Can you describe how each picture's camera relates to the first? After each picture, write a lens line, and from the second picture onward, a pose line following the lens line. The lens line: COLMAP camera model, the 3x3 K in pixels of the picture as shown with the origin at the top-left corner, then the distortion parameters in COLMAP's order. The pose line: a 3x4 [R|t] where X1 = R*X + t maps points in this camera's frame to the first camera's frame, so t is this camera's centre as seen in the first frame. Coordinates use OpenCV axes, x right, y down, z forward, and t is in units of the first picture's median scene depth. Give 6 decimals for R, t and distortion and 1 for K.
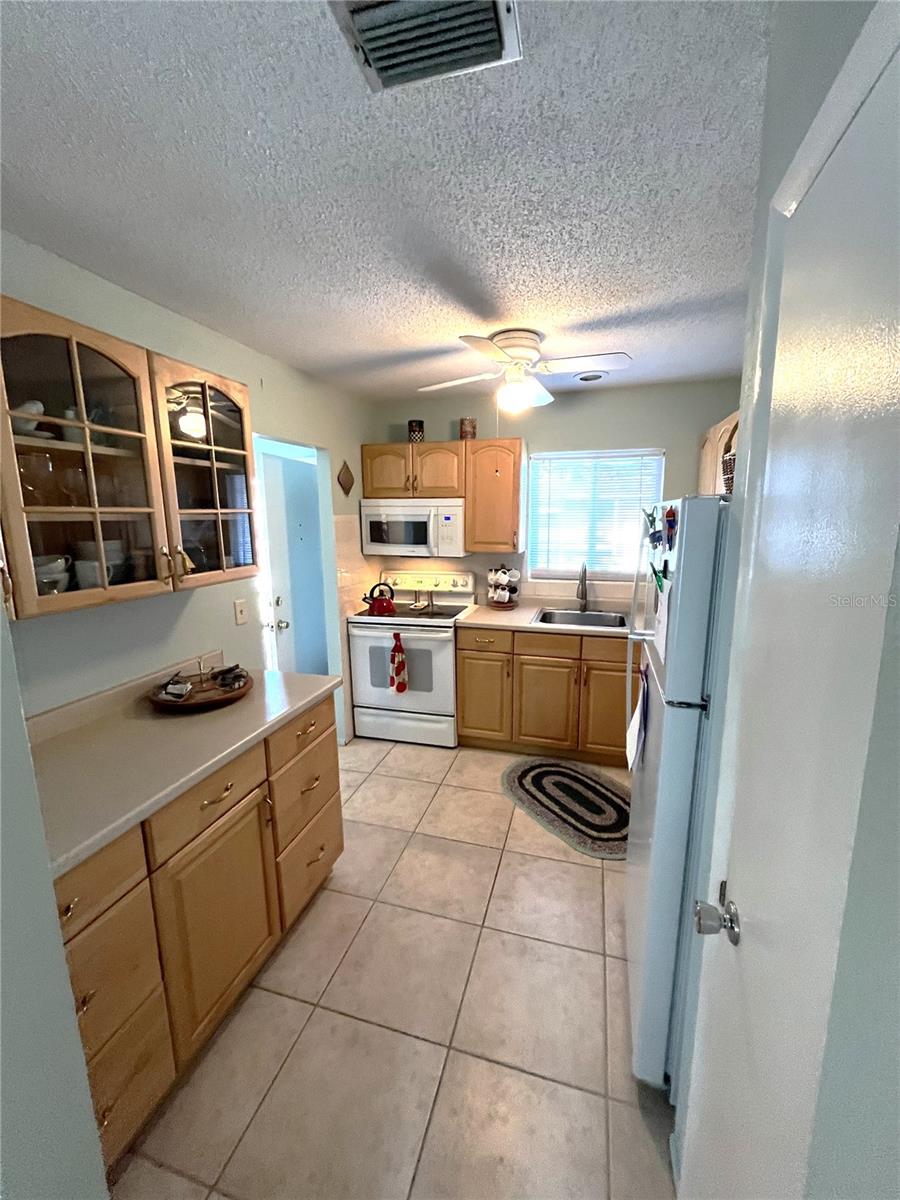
lens RADIAL K [[485.4, 0, 455.3], [0, 485.4, 598.6], [0, 0, 1]] dist [-0.000663, 0.000163]
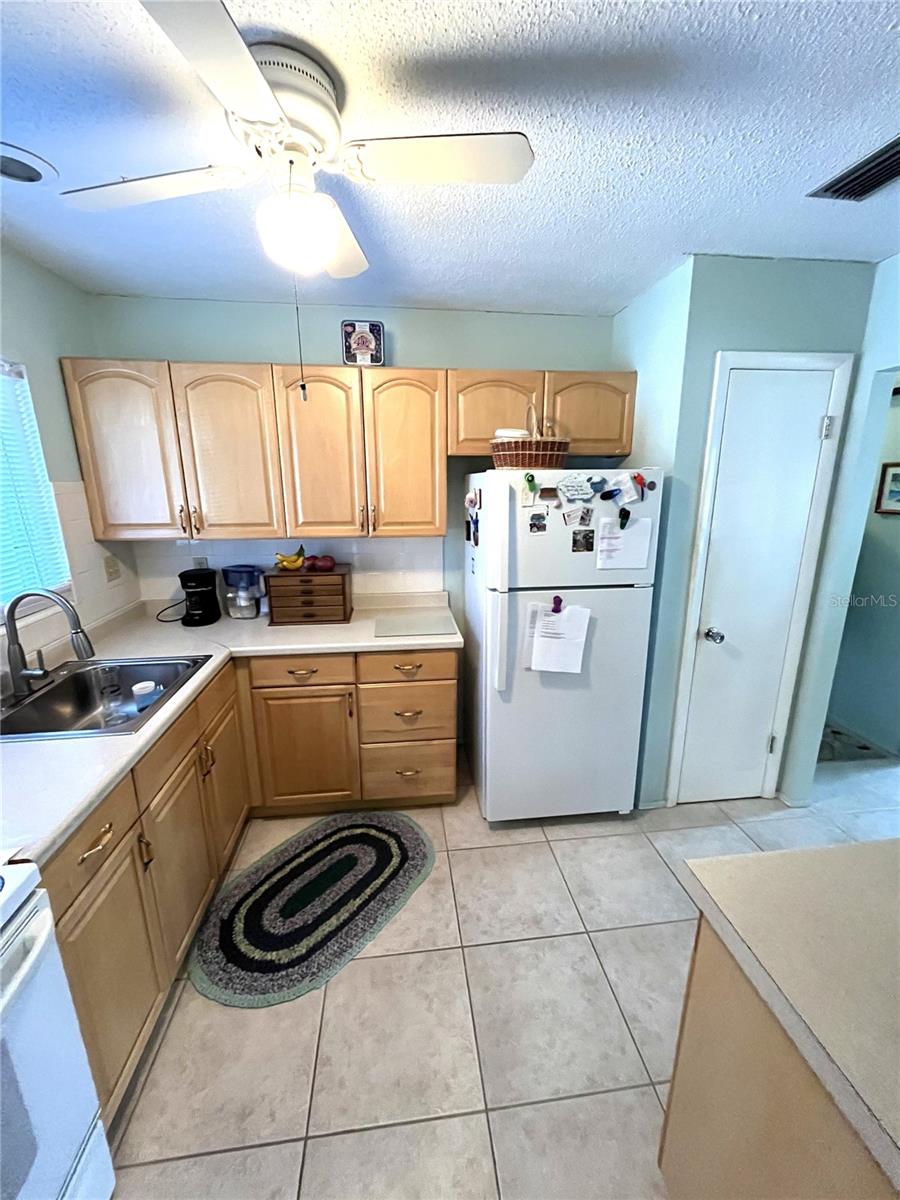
lens RADIAL K [[485.4, 0, 451.3], [0, 485.4, 599.4], [0, 0, 1]] dist [-0.000663, 0.000163]
pose [[-0.386021, -0.214875, 0.897116, -0.383399], [0.170528, 0.939112, 0.298310, -0.168563], [-0.906592, 0.268137, -0.325875, 0.978294]]
